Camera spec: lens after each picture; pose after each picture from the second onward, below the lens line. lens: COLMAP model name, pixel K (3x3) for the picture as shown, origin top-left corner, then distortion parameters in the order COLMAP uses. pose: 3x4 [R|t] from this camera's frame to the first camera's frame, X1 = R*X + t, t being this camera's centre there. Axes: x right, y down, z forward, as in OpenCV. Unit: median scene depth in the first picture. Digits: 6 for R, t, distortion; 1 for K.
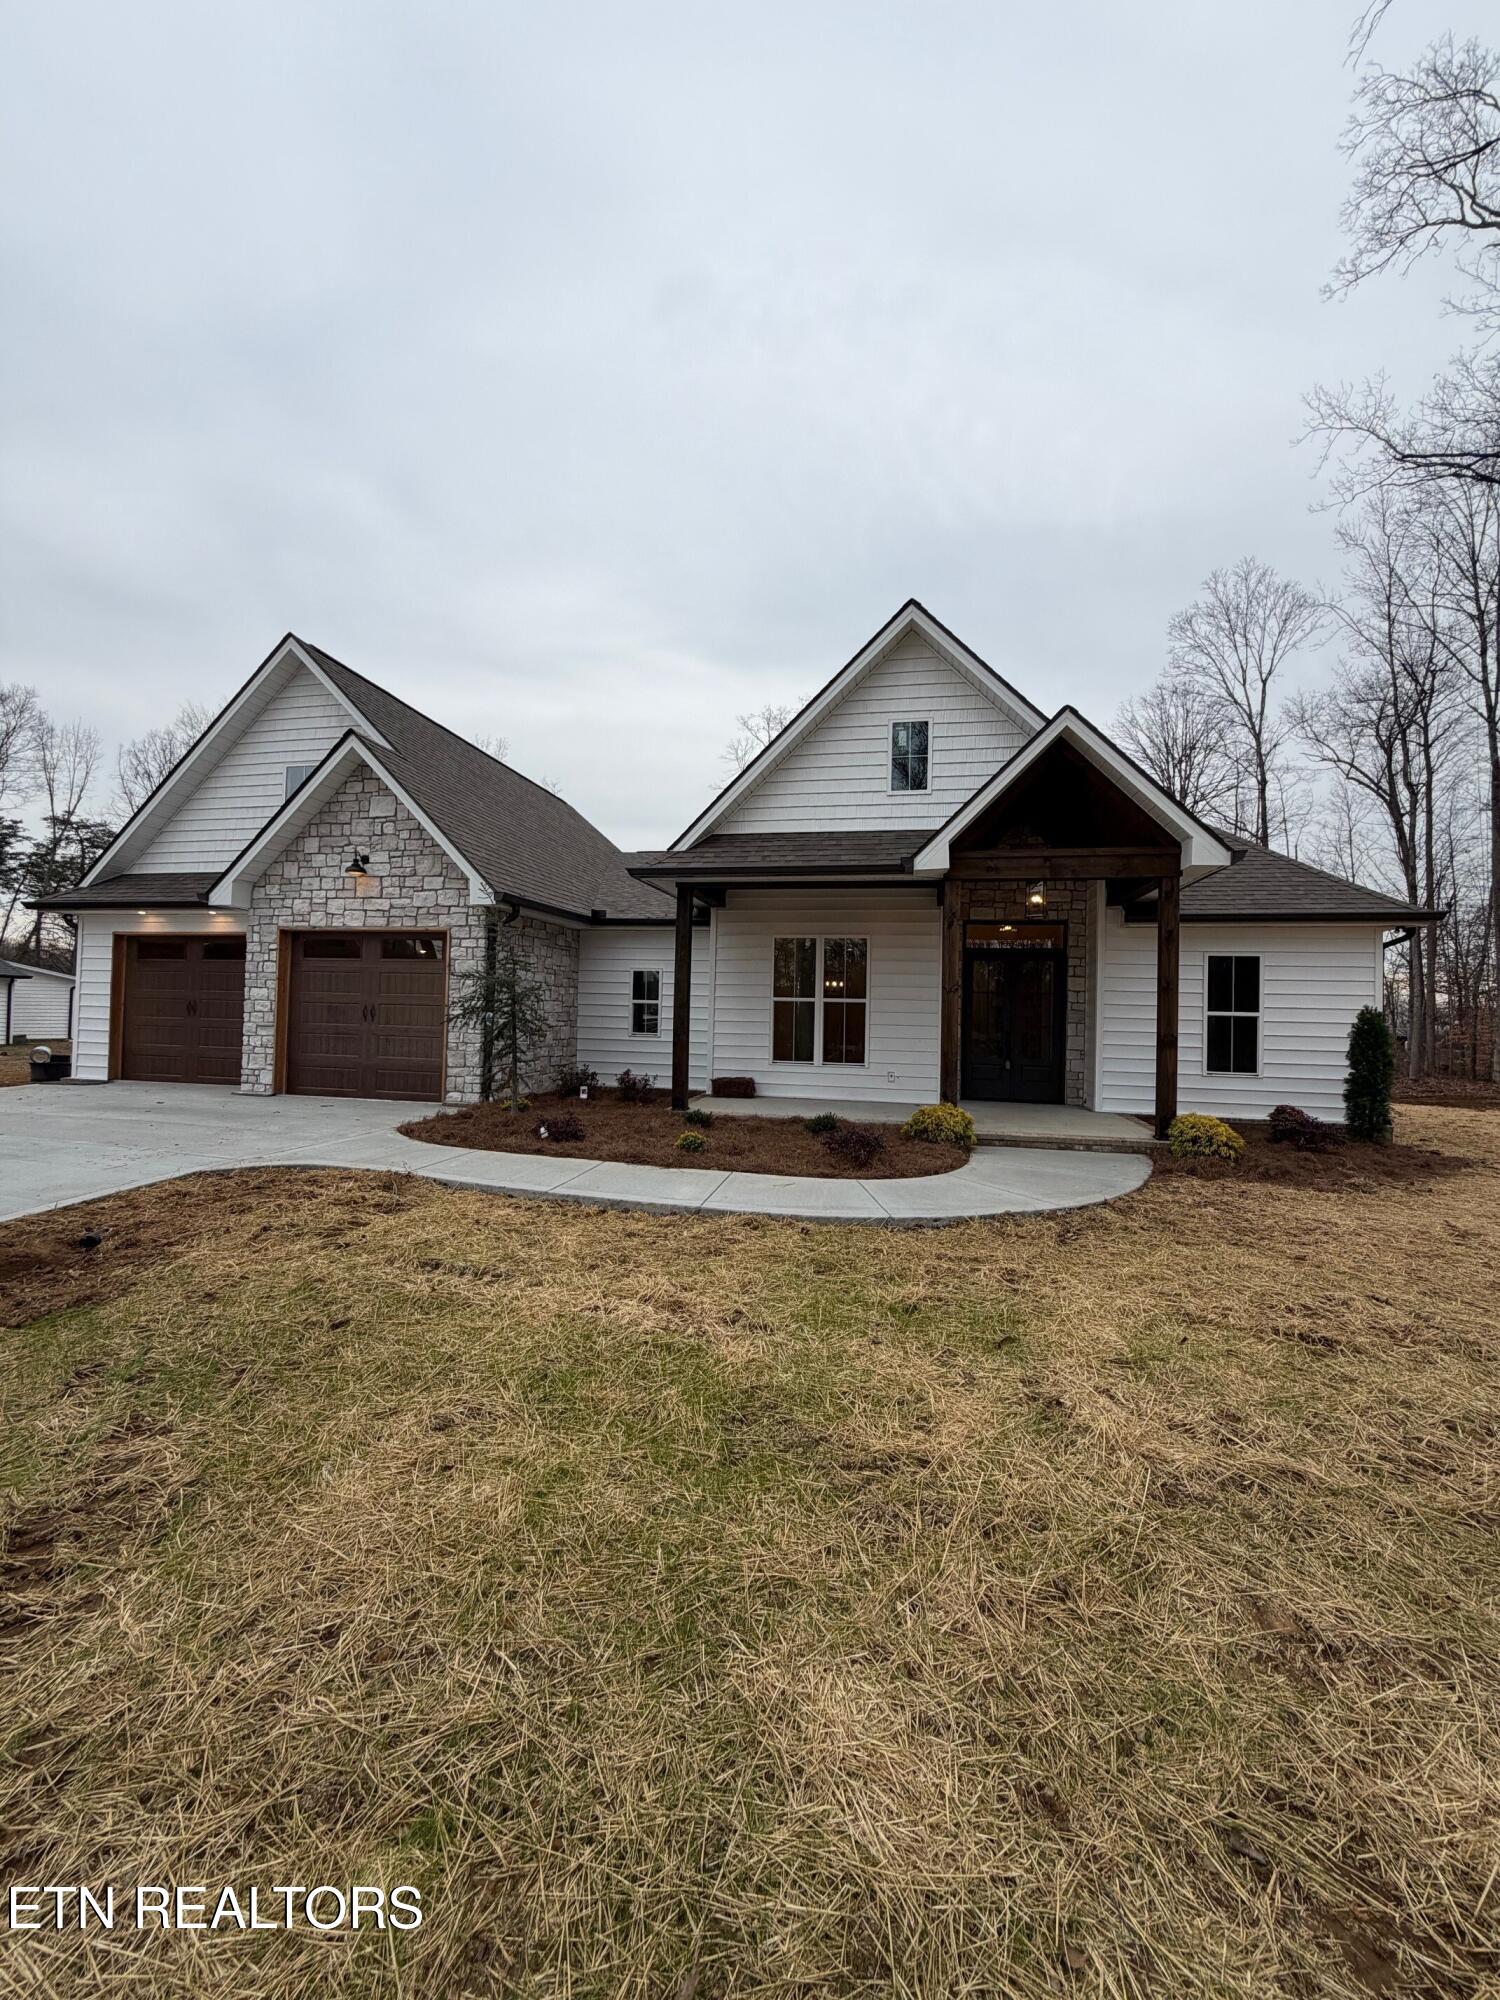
lens RADIAL K [[799.8, 0, 749.4], [0, 799.8, 994.0], [0, 0, 1]] dist [-0.002381, 0.000685]
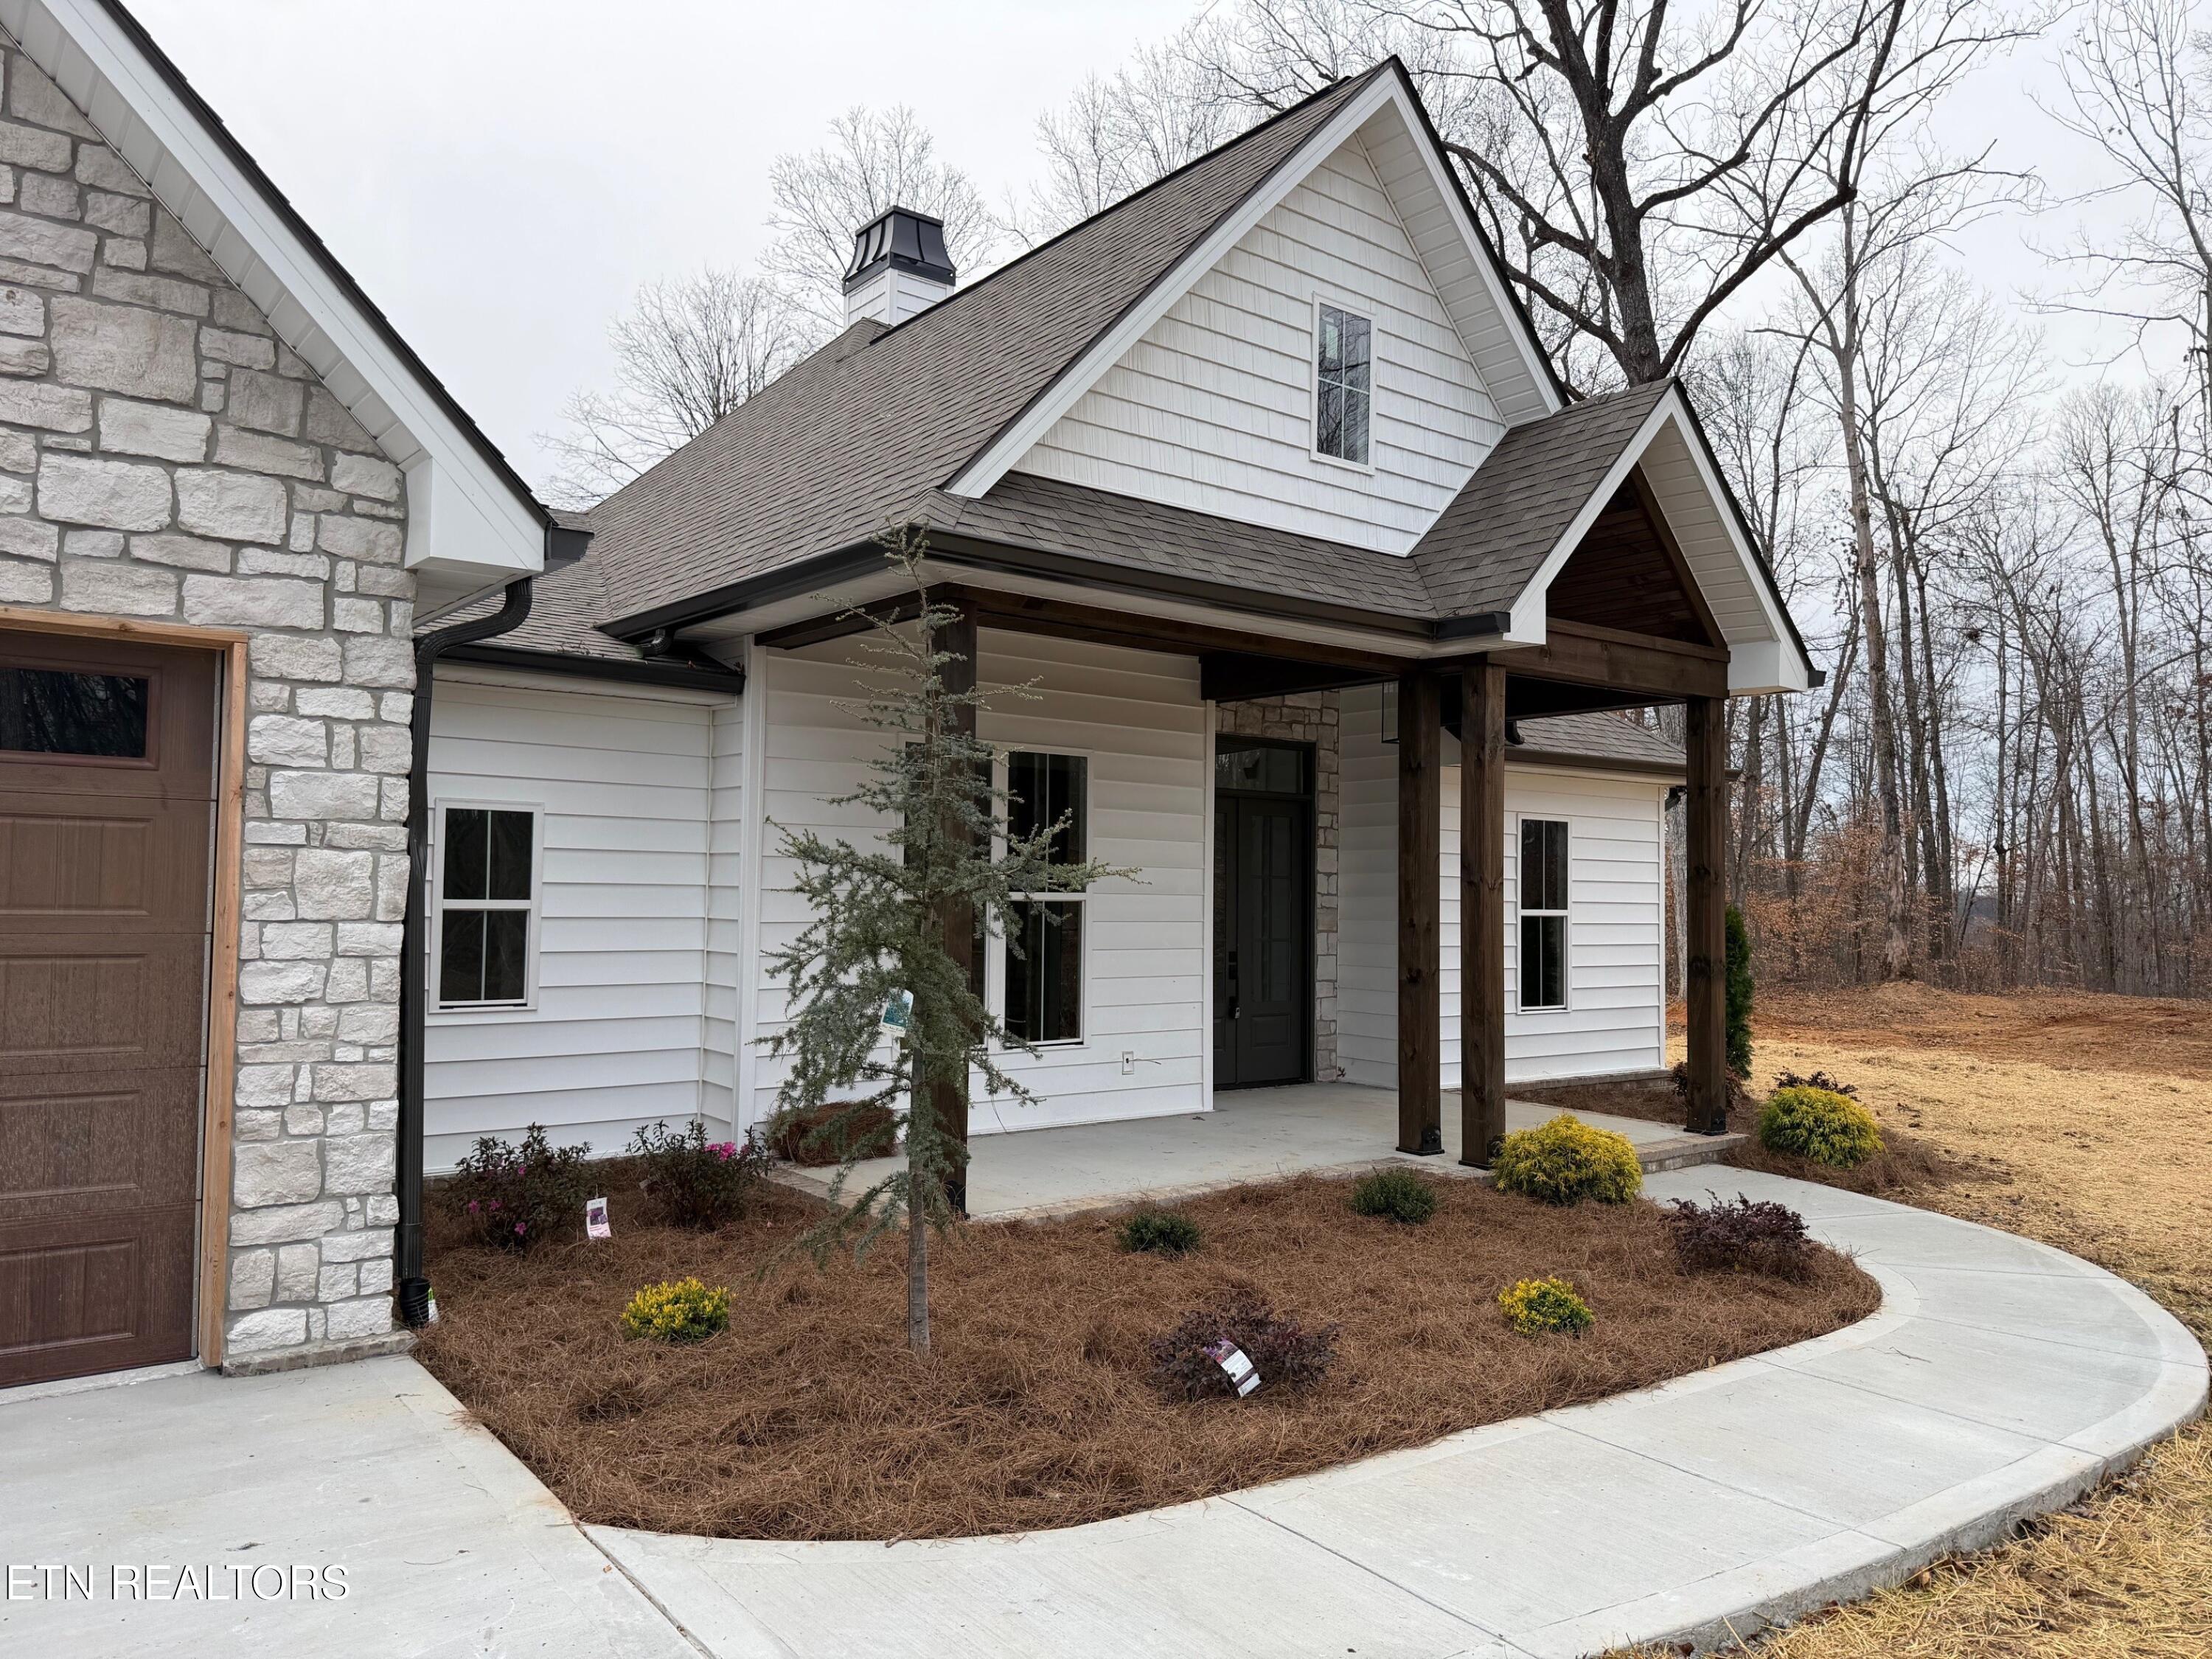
lens RADIAL K [[1565.2, 0, 1134.4], [0, 1565.2, 840.7], [0, 0, 1]] dist [0.028021, -0.037171]
pose [[0.629836, 0.013048, 0.776619, -0.557647], [-0.016179, 0.999862, -0.003677, -0.021868], [-0.776560, -0.010249, 0.629960, 0.477876]]
